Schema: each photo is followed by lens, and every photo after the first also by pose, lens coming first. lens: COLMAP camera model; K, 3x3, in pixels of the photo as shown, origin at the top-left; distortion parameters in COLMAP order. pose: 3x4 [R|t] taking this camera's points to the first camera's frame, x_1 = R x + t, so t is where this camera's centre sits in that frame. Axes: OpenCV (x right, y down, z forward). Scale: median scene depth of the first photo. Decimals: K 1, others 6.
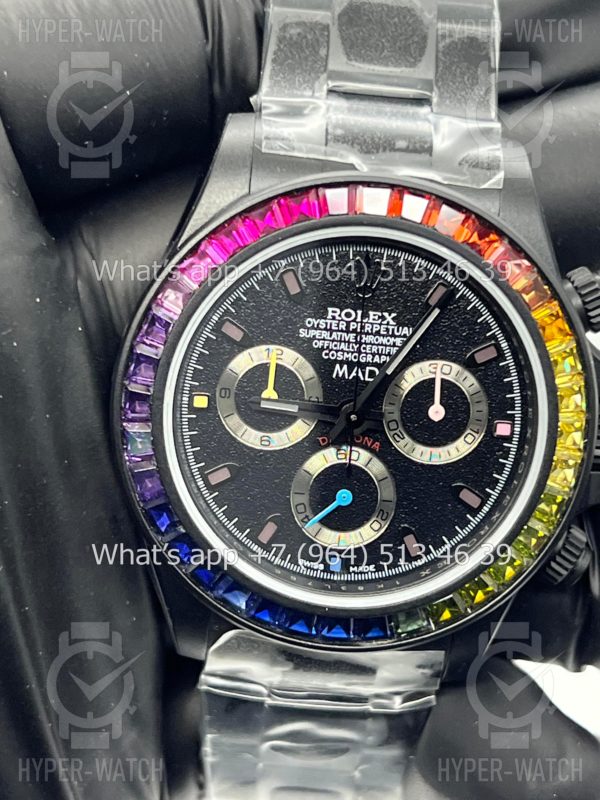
lens RADIAL K [[1843.7, 0, 300.0], [0, 1843.7, 400.0], [0, 0, 1]] dist [0.064926, 0.191838]
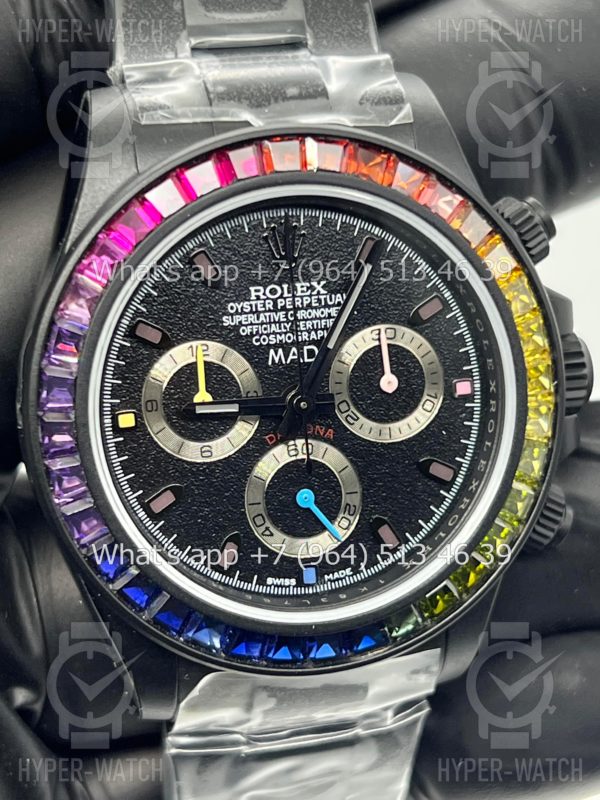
lens RADIAL K [[1843.7, 0, 300.0], [0, 1843.7, 400.0], [0, 0, 1]] dist [0.064926, 0.191838]
pose [[0.965423, -0.186116, 0.182535, -0.130425], [0.191627, 0.981383, -0.012874, 0.018006], [-0.176741, 0.047407, 0.983115, 0.138806]]
